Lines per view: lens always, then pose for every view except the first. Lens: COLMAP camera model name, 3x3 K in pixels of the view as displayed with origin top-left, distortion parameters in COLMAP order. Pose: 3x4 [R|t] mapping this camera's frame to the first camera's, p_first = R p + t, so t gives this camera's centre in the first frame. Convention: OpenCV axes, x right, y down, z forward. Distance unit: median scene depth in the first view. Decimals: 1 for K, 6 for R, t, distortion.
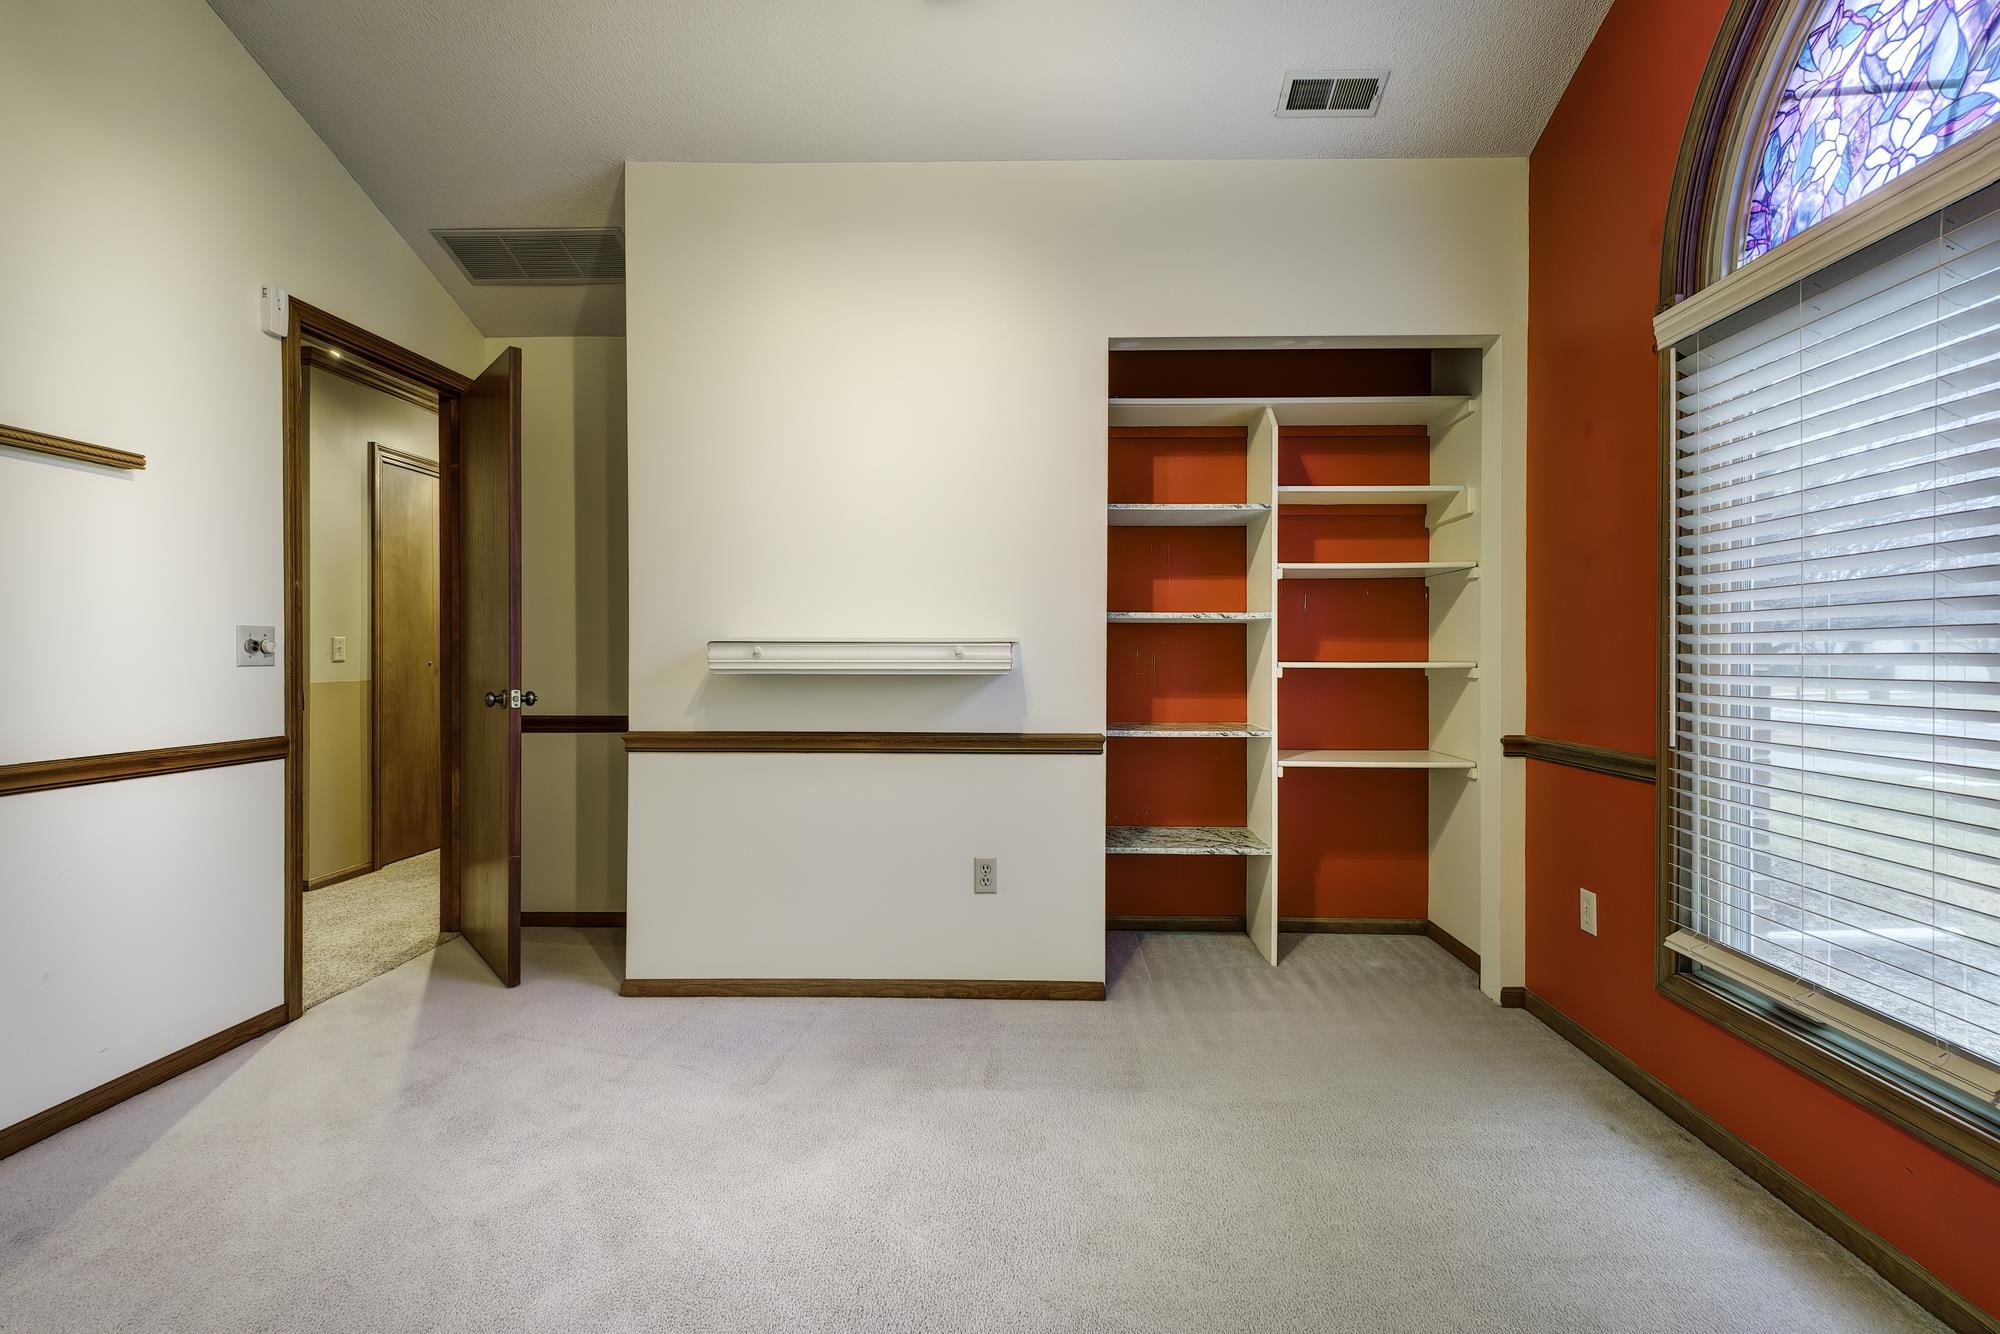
lens RADIAL K [[884.7, 0, 1005.9], [0, 884.7, 652.2], [0, 0, 1]] dist [0.017279, -0.005297]
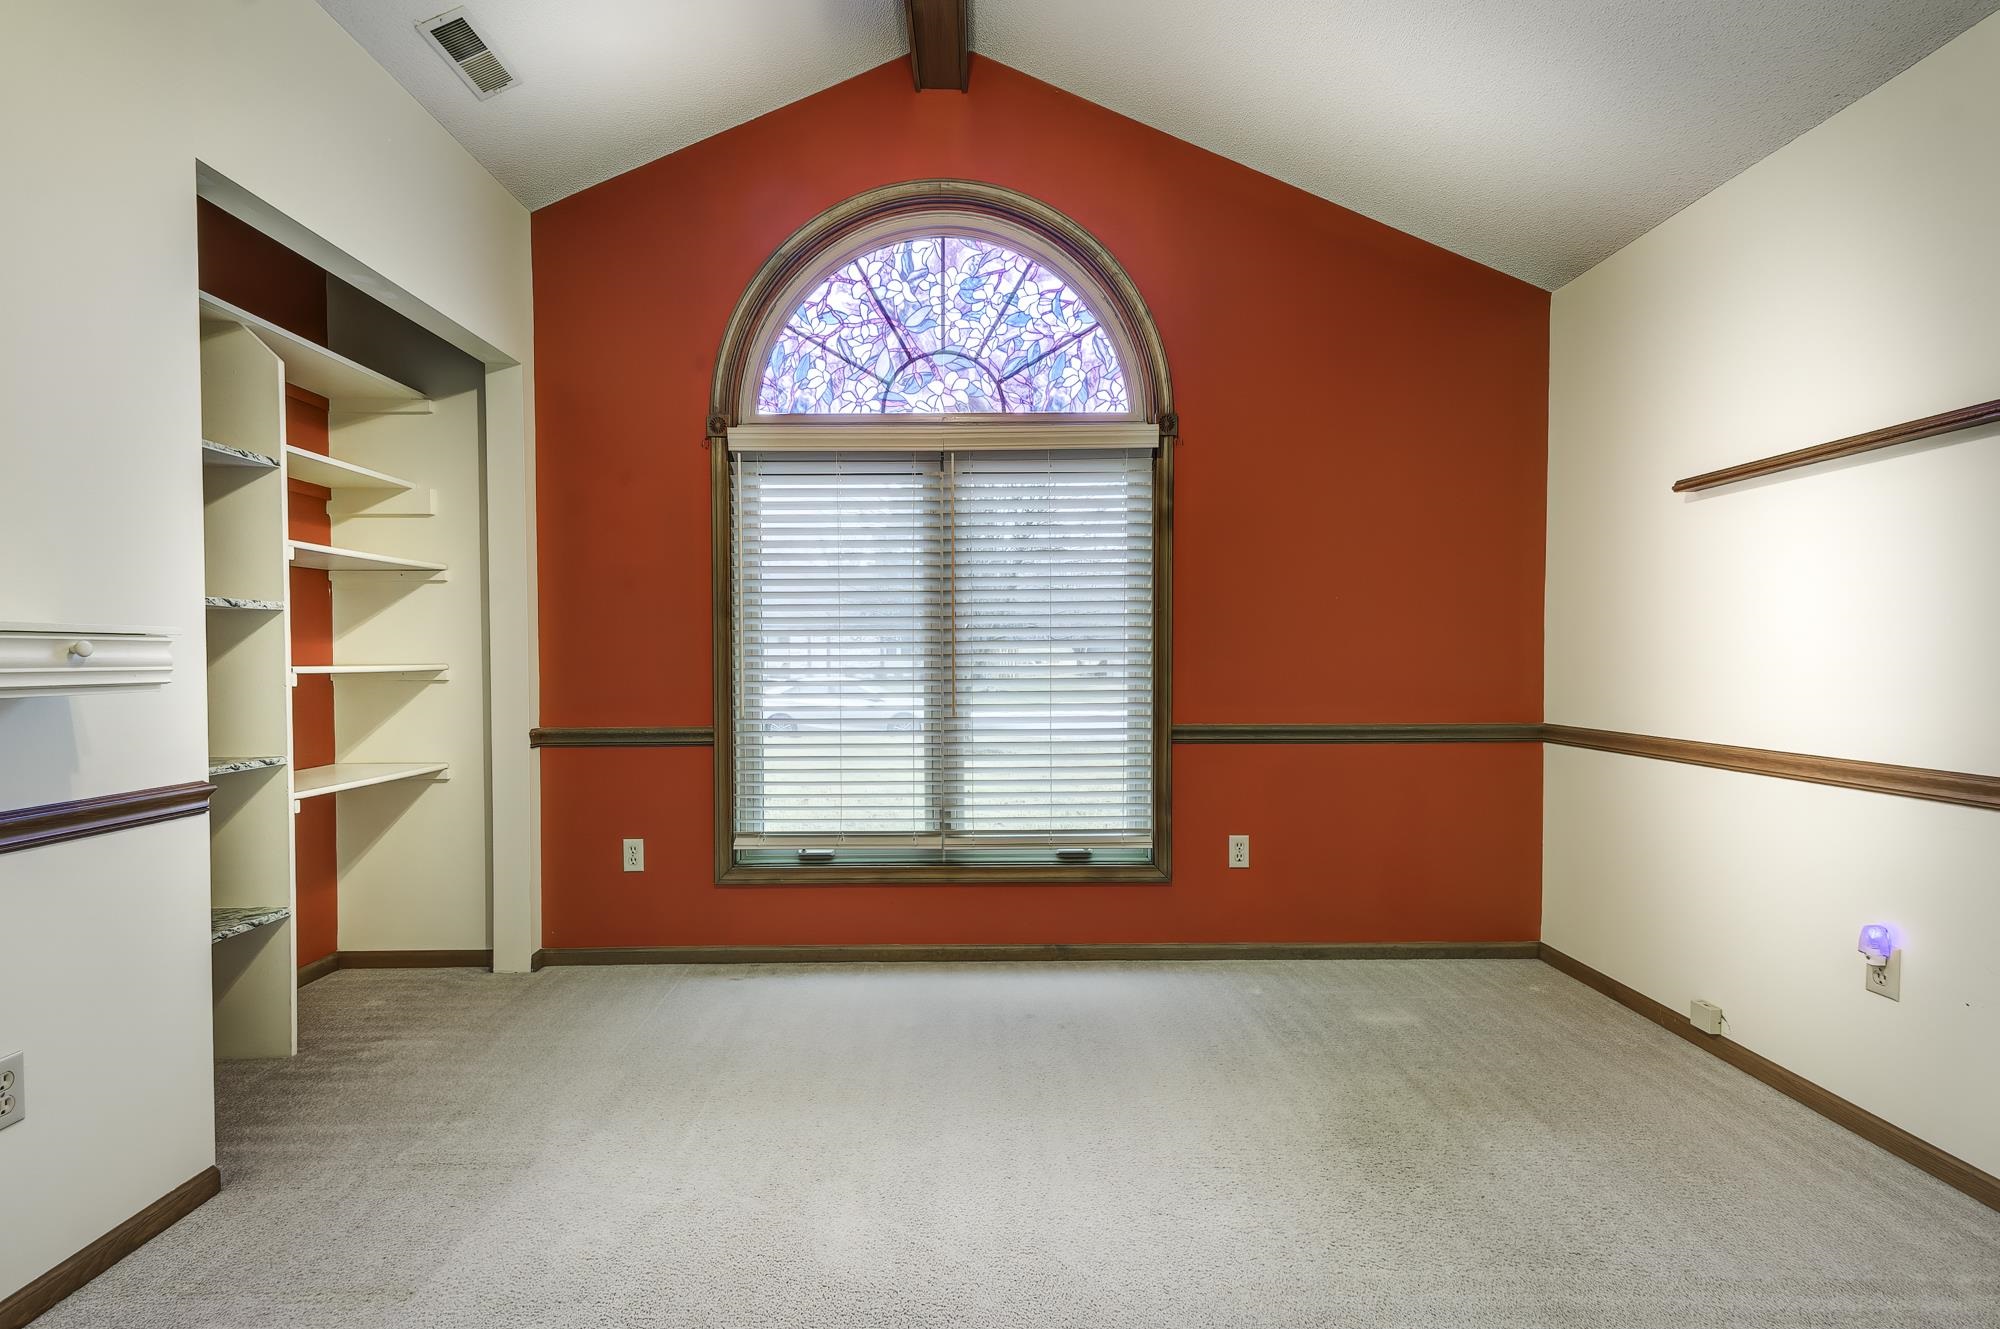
lens RADIAL K [[884.7, 0, 1000.4], [0, 884.7, 676.4], [0, 0, 1]] dist [0.017279, -0.005297]
pose [[-0.054488, -0.023123, 0.998247, -0.865631], [-0.000328, 0.999732, 0.023139, 0.001873], [-0.998514, 0.000934, -0.054481, 0.711150]]
